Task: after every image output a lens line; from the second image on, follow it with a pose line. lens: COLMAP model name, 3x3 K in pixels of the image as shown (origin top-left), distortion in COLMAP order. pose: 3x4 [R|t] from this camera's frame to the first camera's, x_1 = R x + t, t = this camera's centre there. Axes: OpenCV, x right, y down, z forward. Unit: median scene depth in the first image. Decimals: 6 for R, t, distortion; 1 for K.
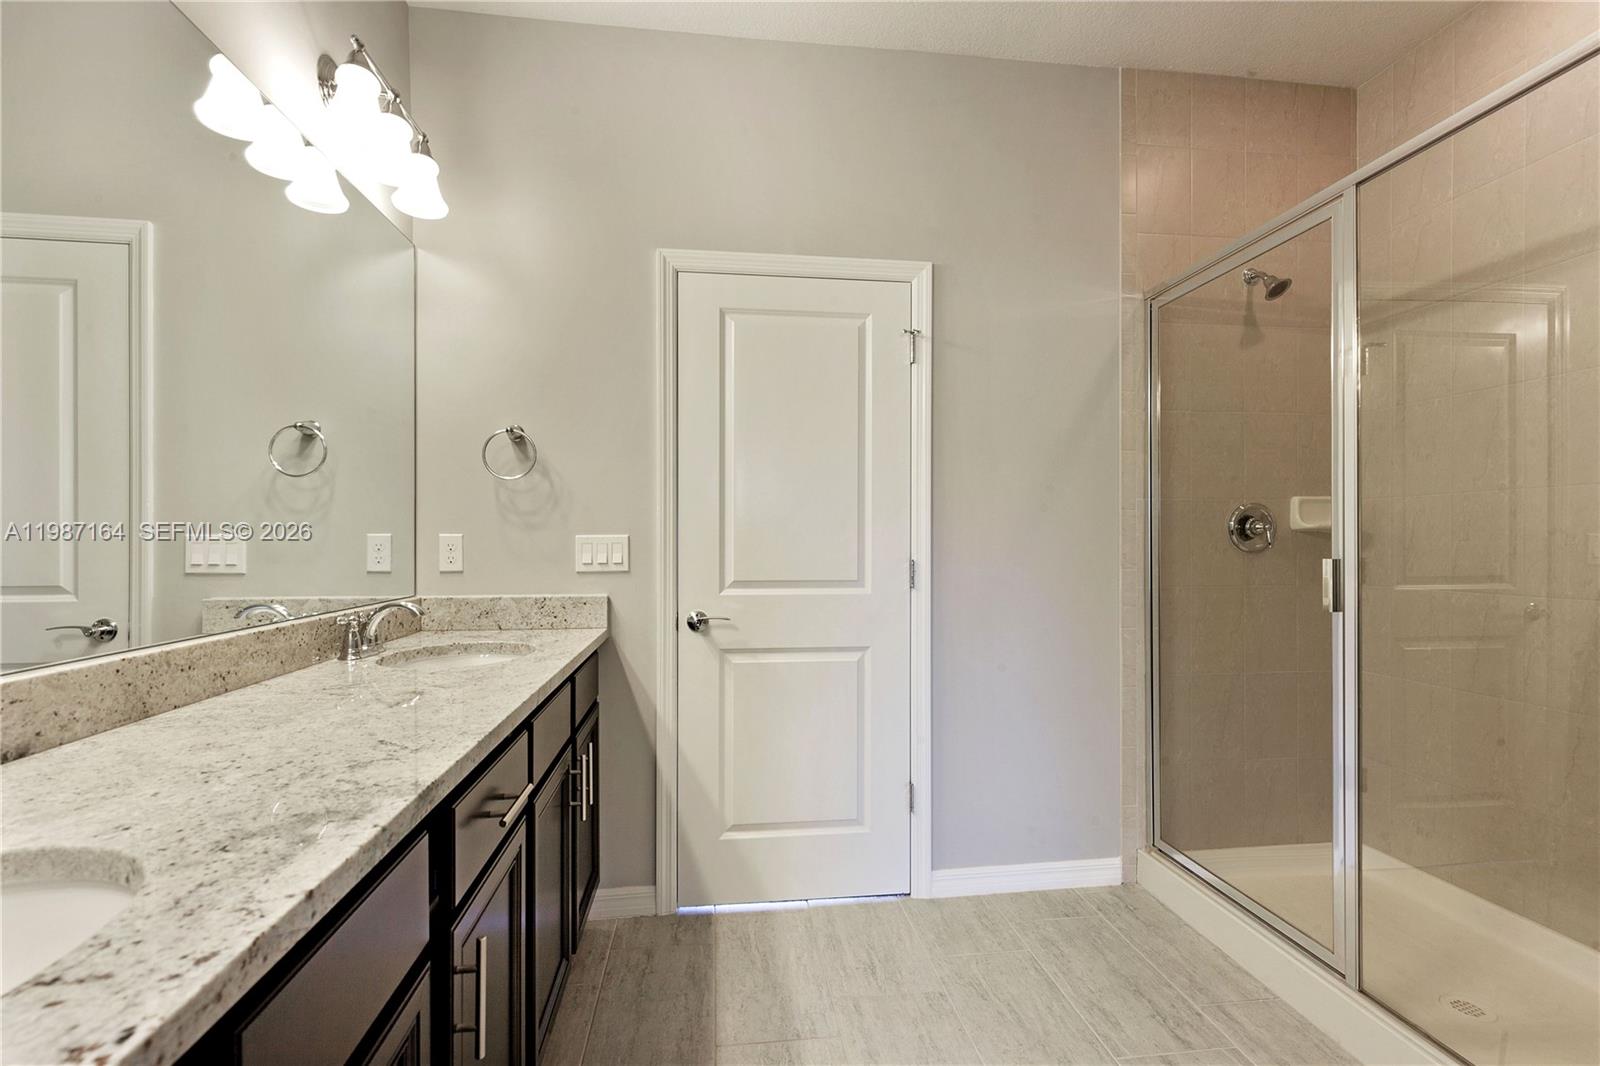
lens RADIAL K [[739.1, 0, 805.8], [0, 739.1, 535.5], [0, 0, 1]] dist [0.000368, -0.000010]
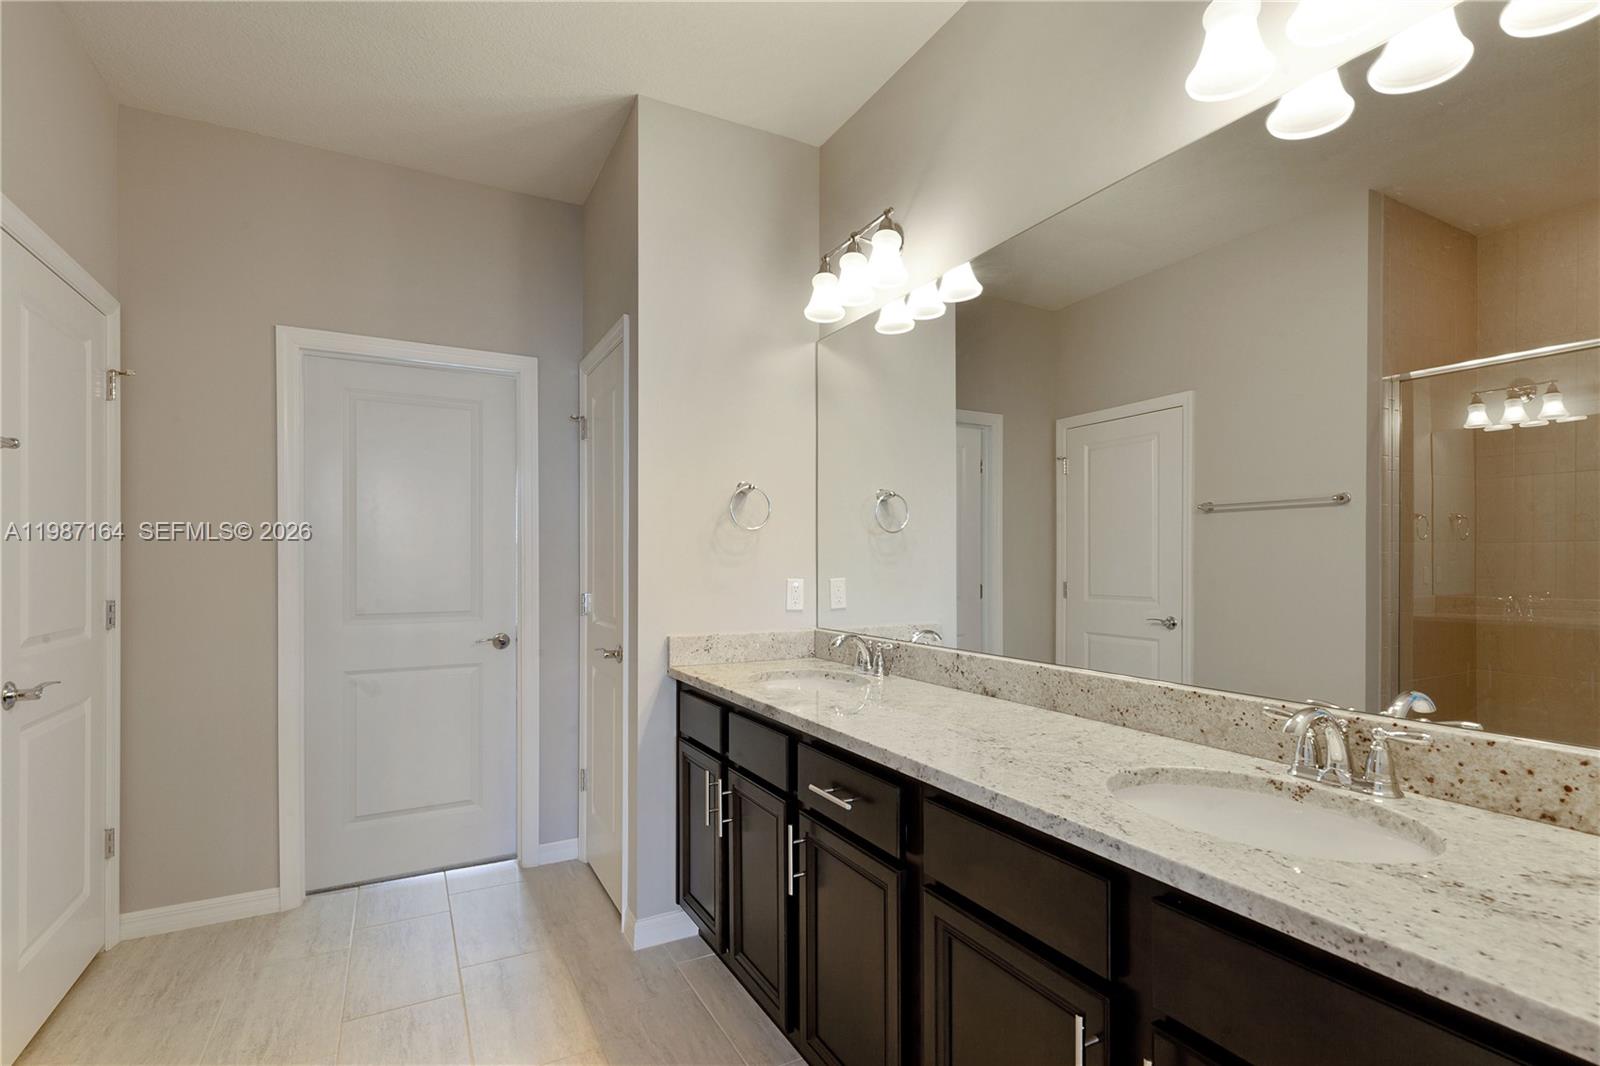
lens RADIAL K [[739.1, 0, 787.3], [0, 739.1, 547.4], [0, 0, 1]] dist [0.000368, -0.000010]
pose [[-0.936350, -0.005251, -0.351029, 0.076229], [0.002940, 0.999736, -0.022797, -0.027635], [0.351056, -0.022378, -0.936087, 1.135154]]
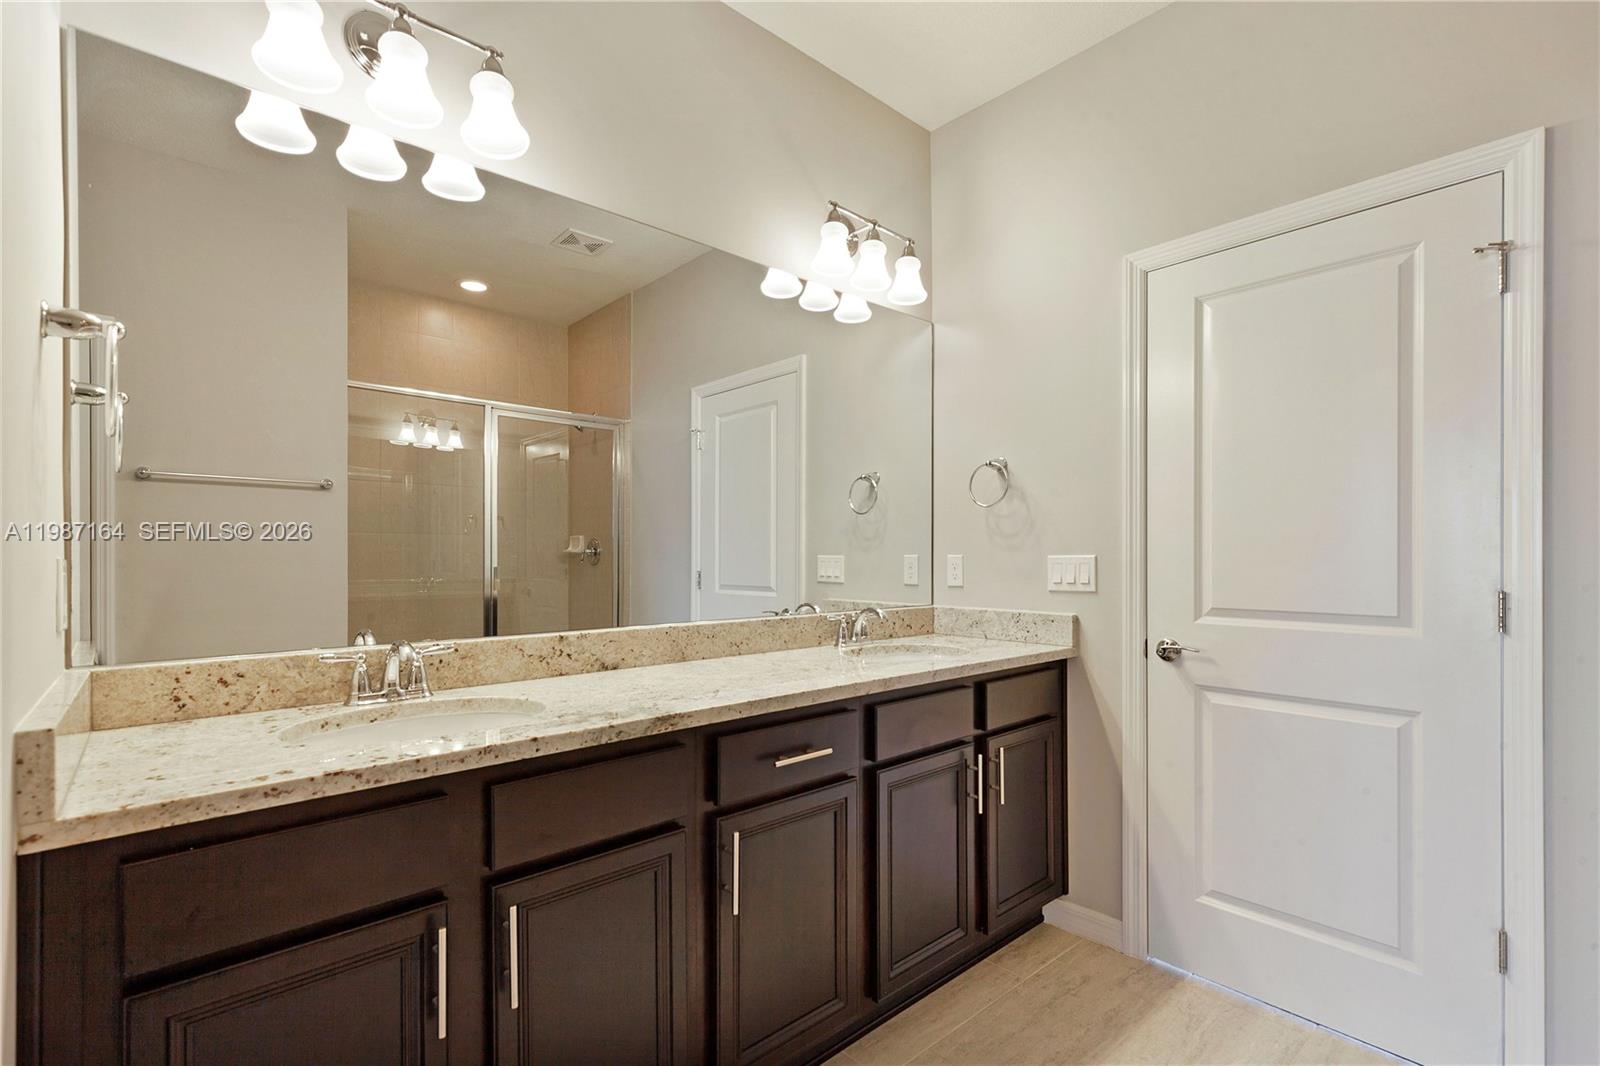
lens RADIAL K [[739.1, 0, 802.9], [0, 739.1, 549.4], [0, 0, 1]] dist [0.000368, -0.000010]
pose [[0.557688, -0.008810, -0.830004, 0.376485], [0.005989, 0.999960, -0.006590, -0.004376], [0.830029, -0.001295, 0.557718, 0.127023]]
